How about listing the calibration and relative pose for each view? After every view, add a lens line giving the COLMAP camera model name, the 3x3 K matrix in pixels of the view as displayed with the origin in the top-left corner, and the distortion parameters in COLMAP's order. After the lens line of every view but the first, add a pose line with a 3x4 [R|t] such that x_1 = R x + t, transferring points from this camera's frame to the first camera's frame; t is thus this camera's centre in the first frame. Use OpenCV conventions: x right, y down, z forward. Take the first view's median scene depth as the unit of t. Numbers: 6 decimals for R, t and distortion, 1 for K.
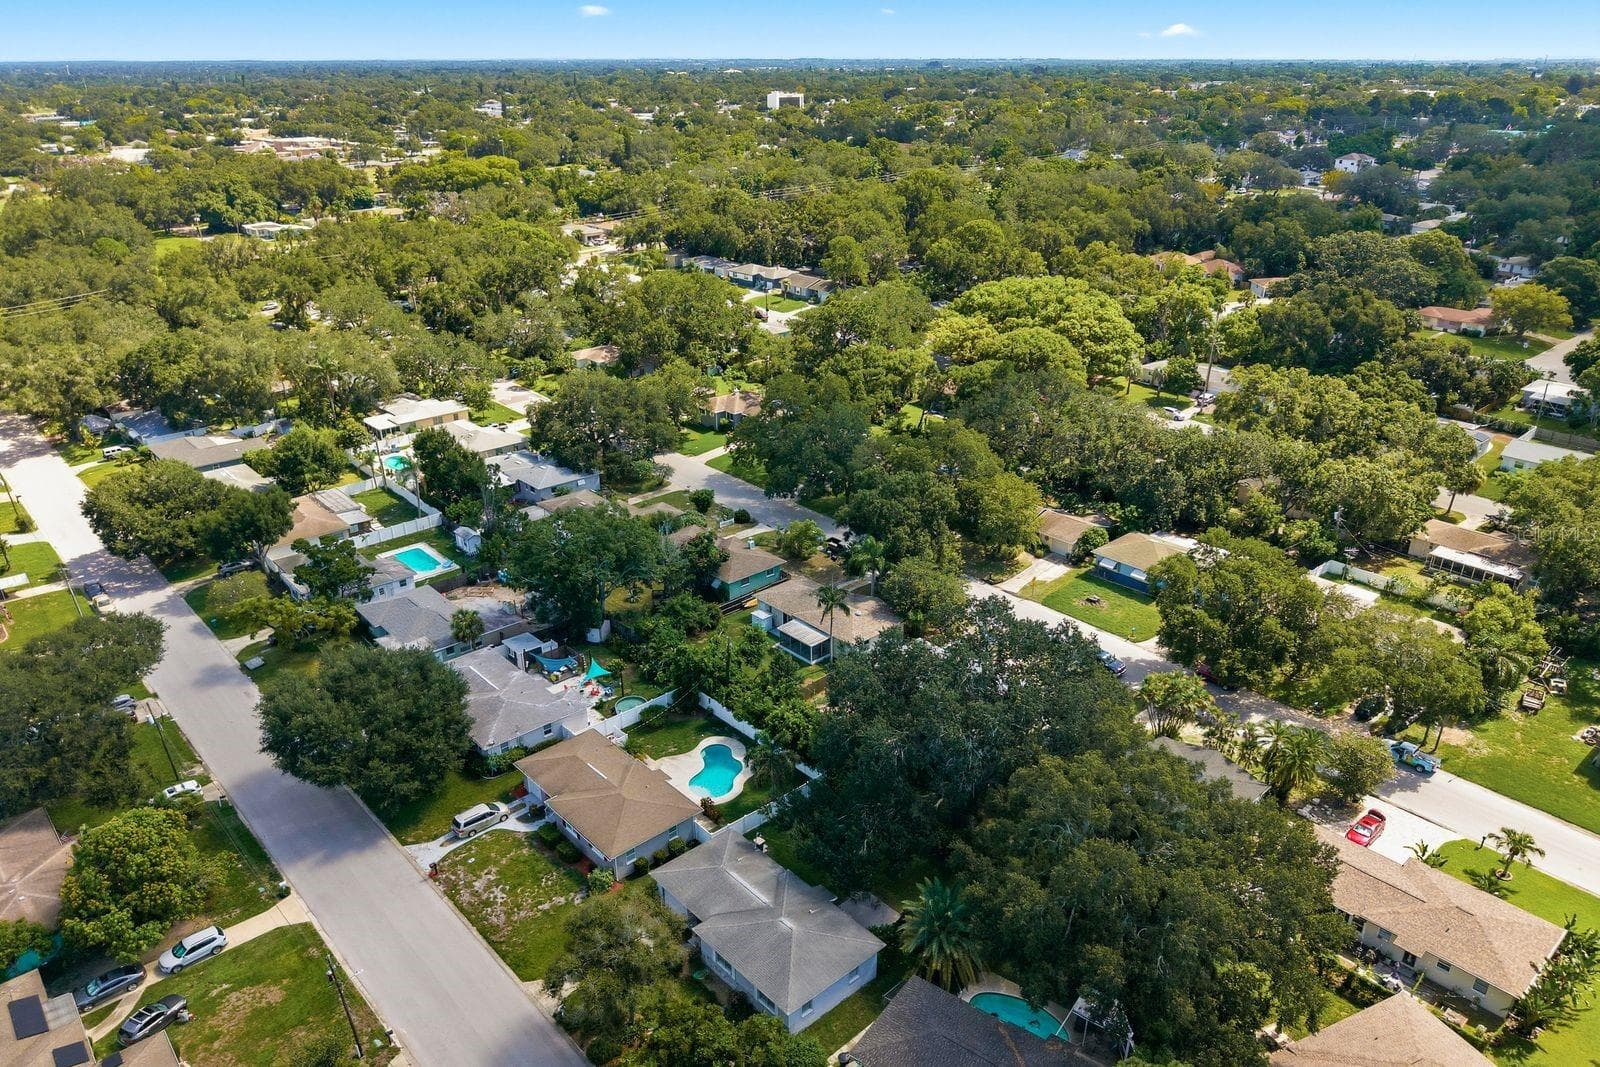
lens RADIAL K [[1050.8, 0, 818.4], [0, 1050.8, 536.9], [0, 0, 1]] dist [0.047132, -0.002750]
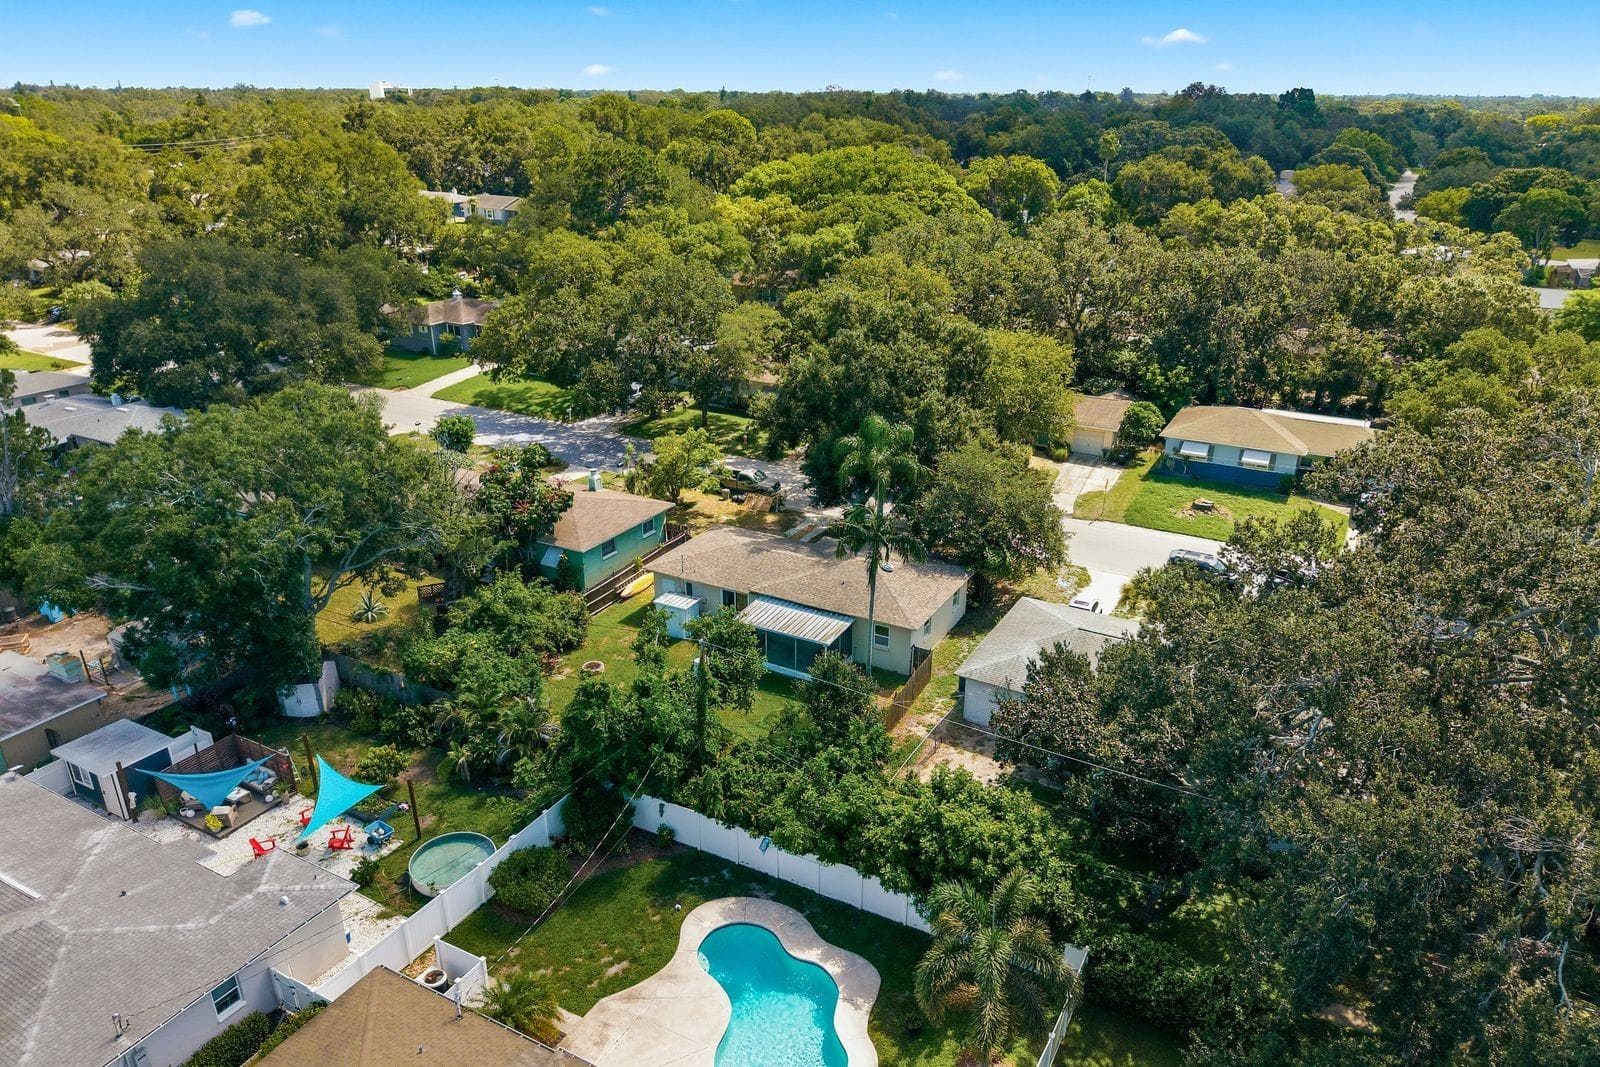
lens RADIAL K [[1049.9, 0, 791.0], [0, 1049.9, 548.1], [0, 0, 1]] dist [-0.000552, 0.000407]
pose [[0.948141, -0.119404, 0.294569, -0.125570], [0.124064, 0.992270, 0.002890, 0.048699], [-0.292637, 0.033805, 0.955626, 0.468712]]
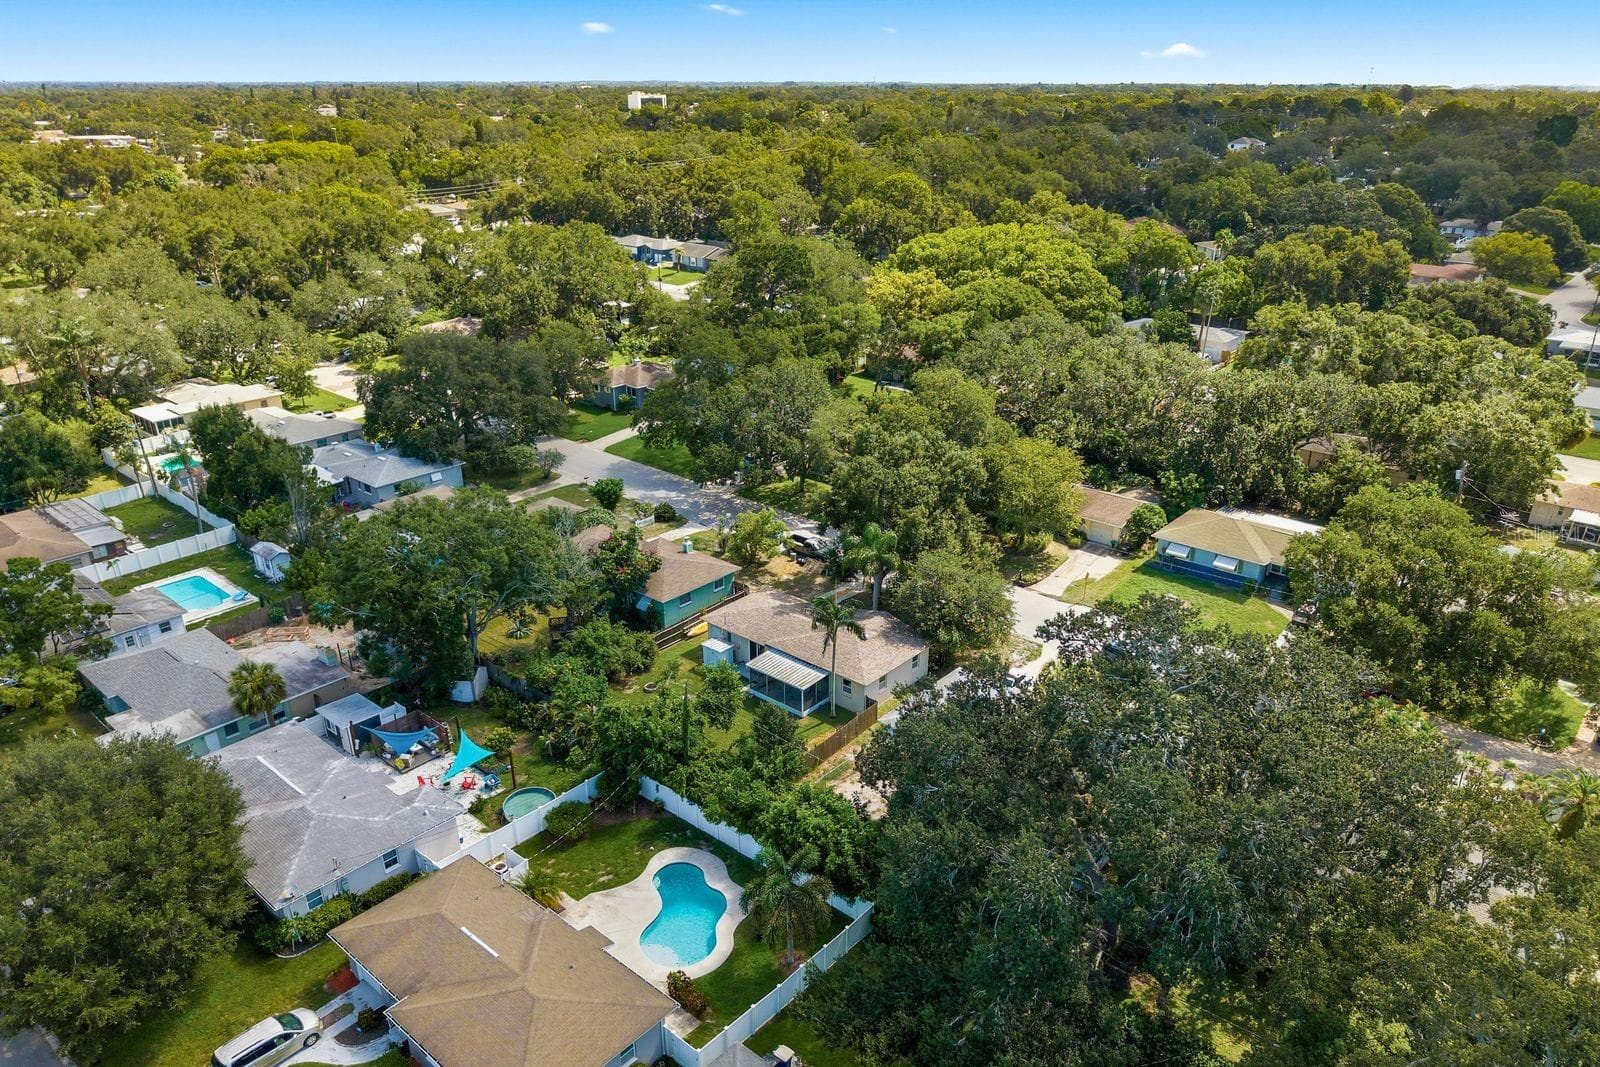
lens RADIAL K [[1050.7, 0, 807.3], [0, 1050.7, 555.3], [0, 0, 1]] dist [0.018242, 0.004933]
pose [[0.993143, -0.044809, 0.107975, -0.059103], [0.045099, 0.998983, -0.000240, 0.016370], [-0.107854, 0.005108, 0.994154, 0.283637]]
